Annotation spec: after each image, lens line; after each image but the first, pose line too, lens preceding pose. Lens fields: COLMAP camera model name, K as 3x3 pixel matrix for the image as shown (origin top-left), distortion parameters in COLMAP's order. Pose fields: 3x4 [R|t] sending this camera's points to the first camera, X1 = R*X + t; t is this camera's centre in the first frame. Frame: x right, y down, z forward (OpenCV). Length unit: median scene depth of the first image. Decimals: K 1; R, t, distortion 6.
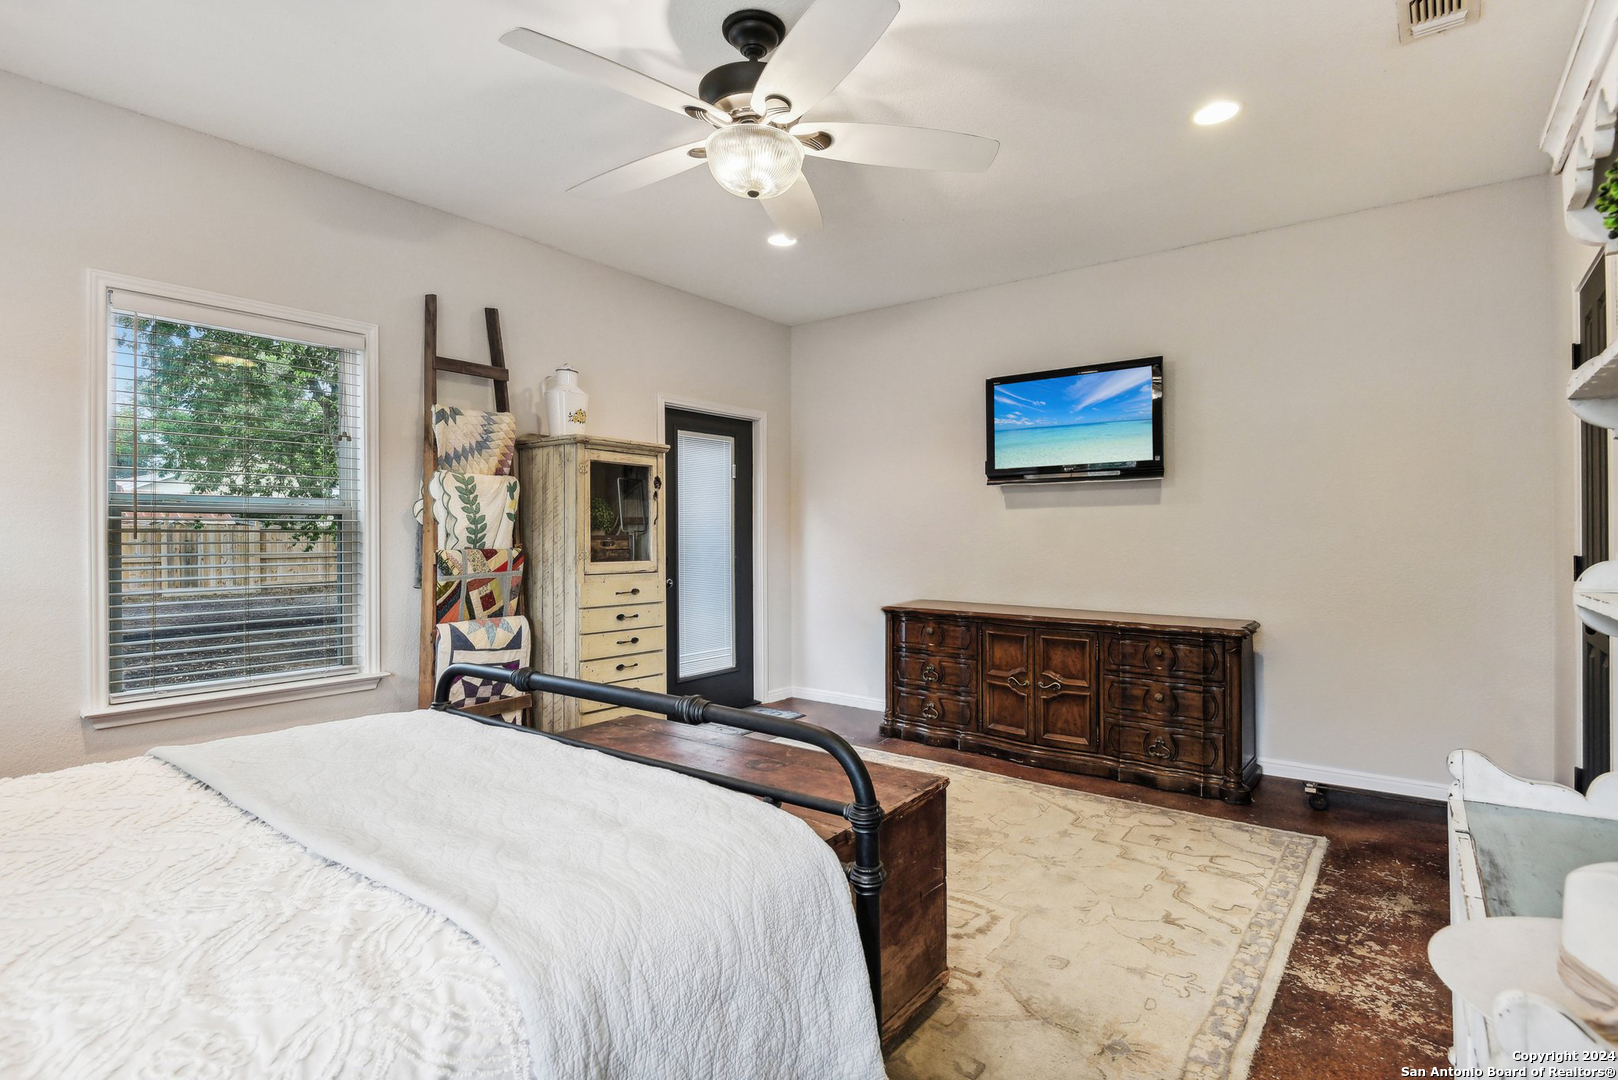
lens RADIAL K [[775.0, 0, 800.9], [0, 775.0, 534.2], [0, 0, 1]] dist [-0.000947, -0.026315]
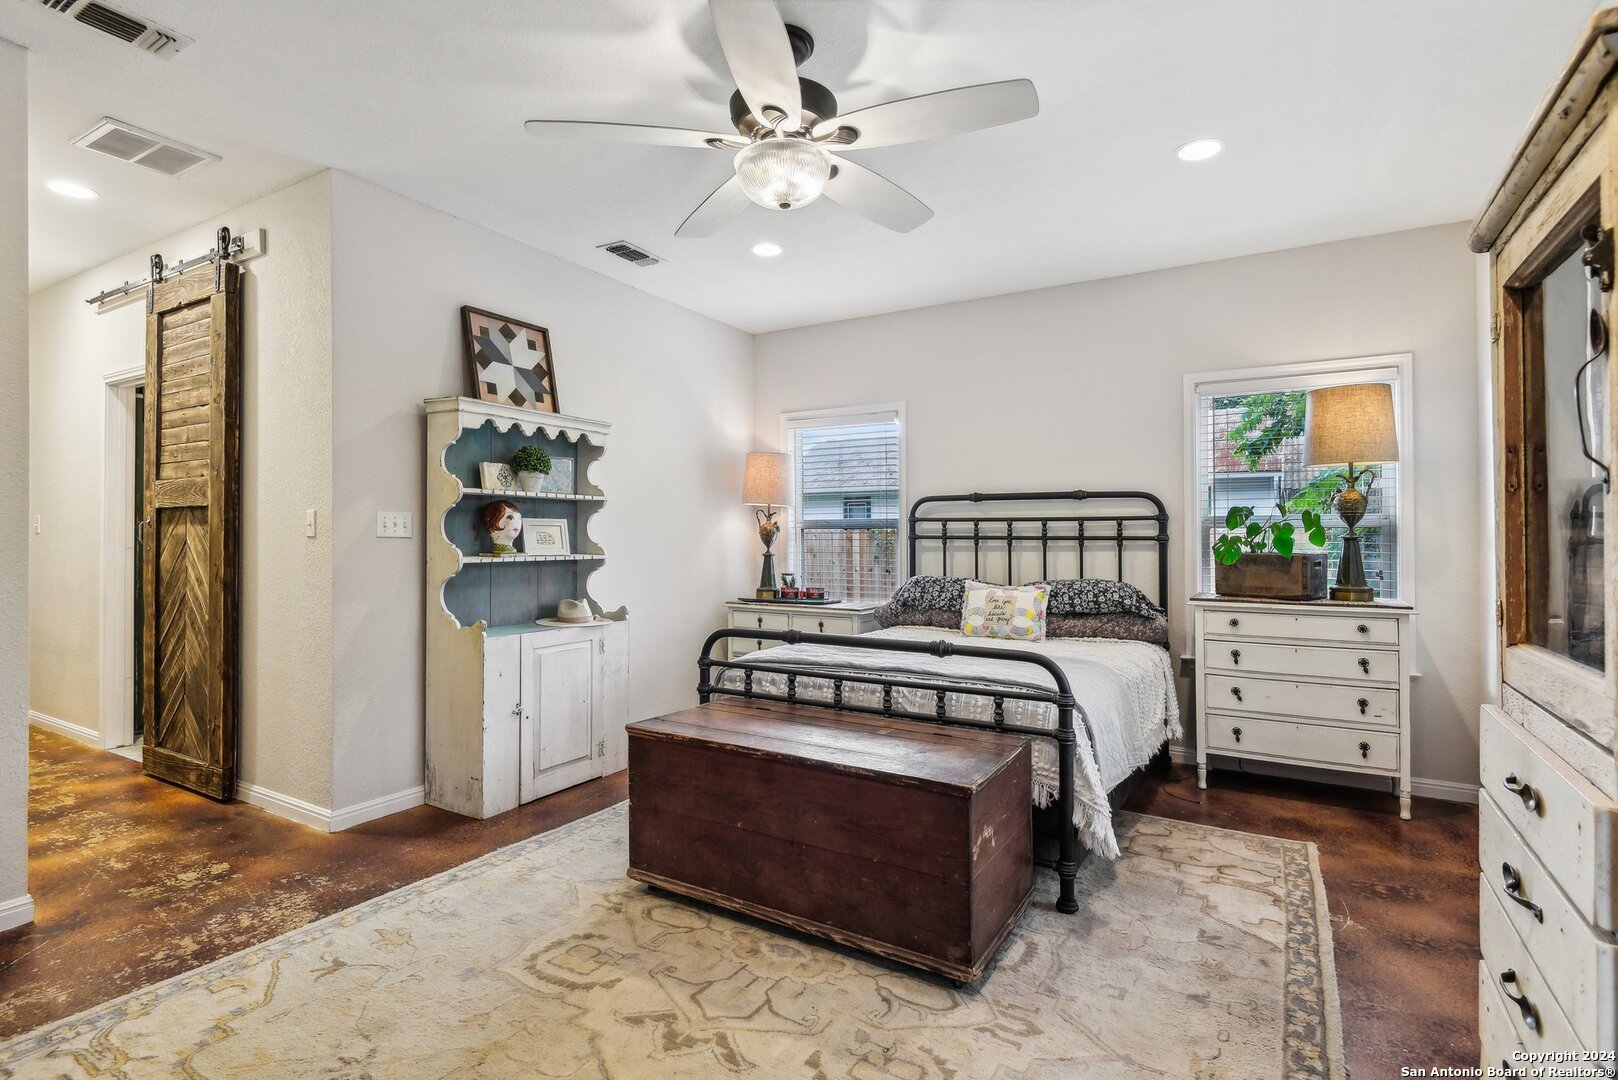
lens RADIAL K [[808.3, 0, 816.1], [0, 808.3, 546.4], [0, 0, 1]] dist [0.039377, -0.046386]
pose [[-0.992923, -0.003756, -0.118701, 0.022677], [-0.004752, 0.999956, 0.008105, -0.000568], [0.118665, 0.008611, -0.992897, 1.325895]]
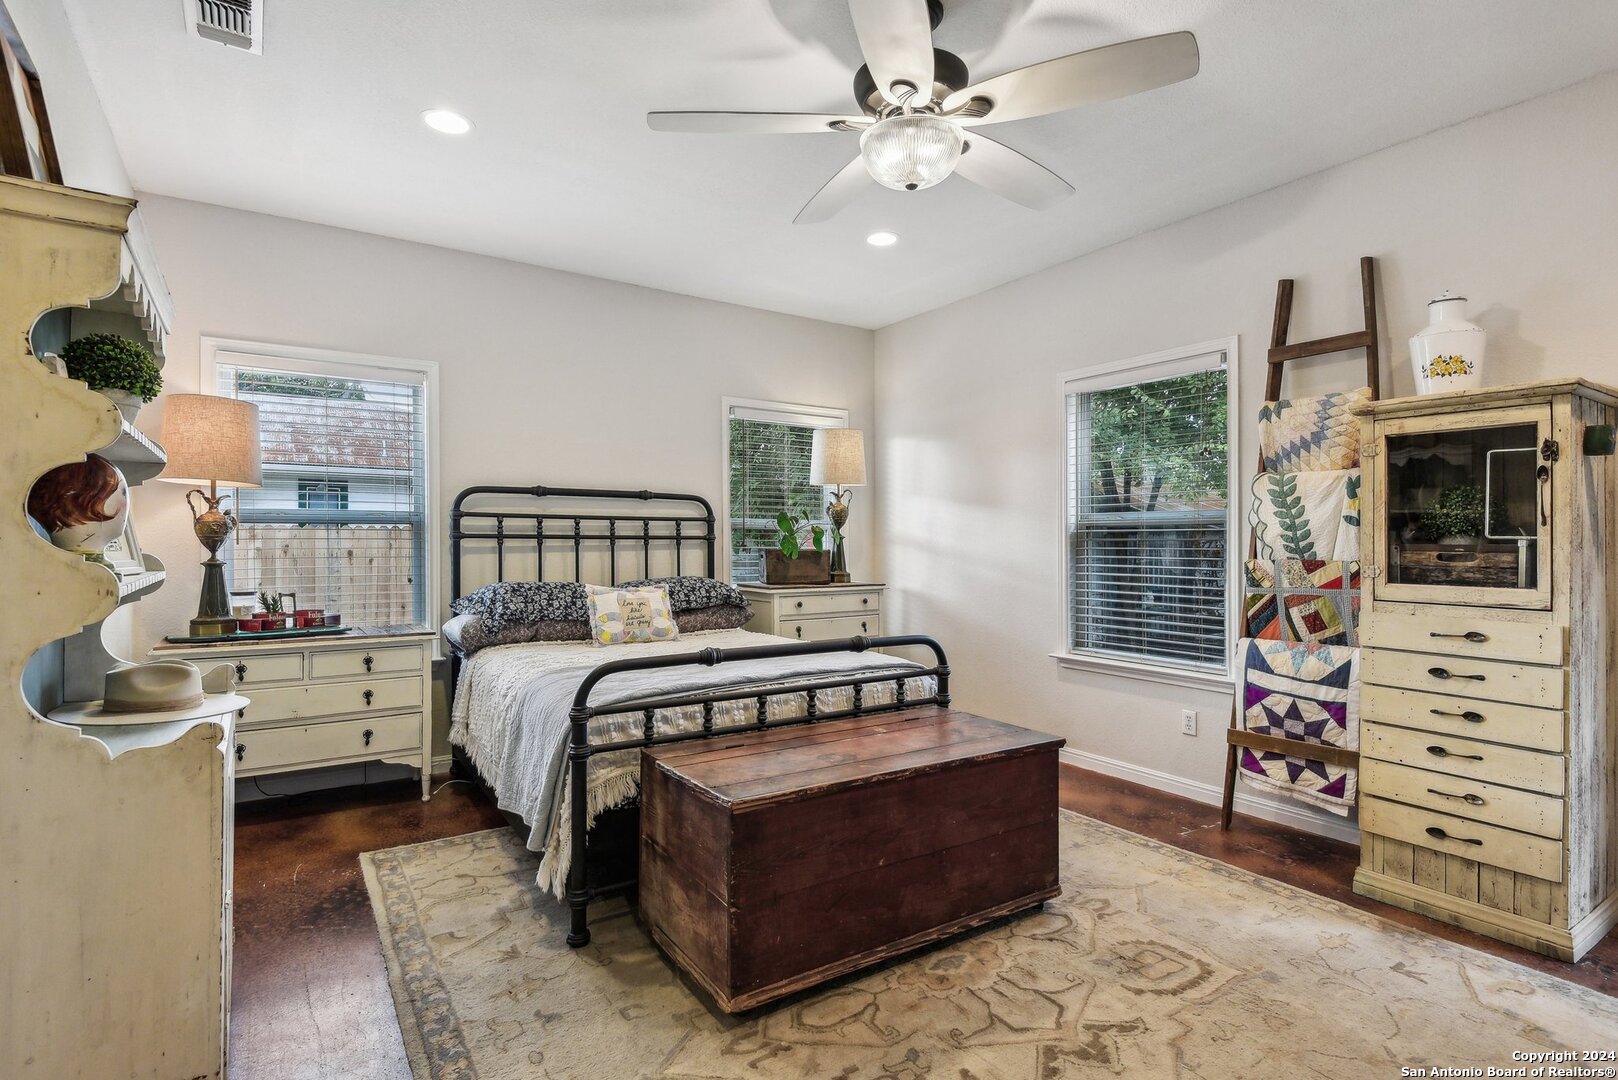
lens RADIAL K [[808.3, 0, 816.1], [0, 808.3, 546.4], [0, 0, 1]] dist [0.039377, -0.046386]
pose [[-0.304387, 0.006161, -0.952528, 0.606949], [-0.002403, 0.999971, 0.007236, -0.000841], [0.952545, 0.004492, -0.304363, 0.768976]]
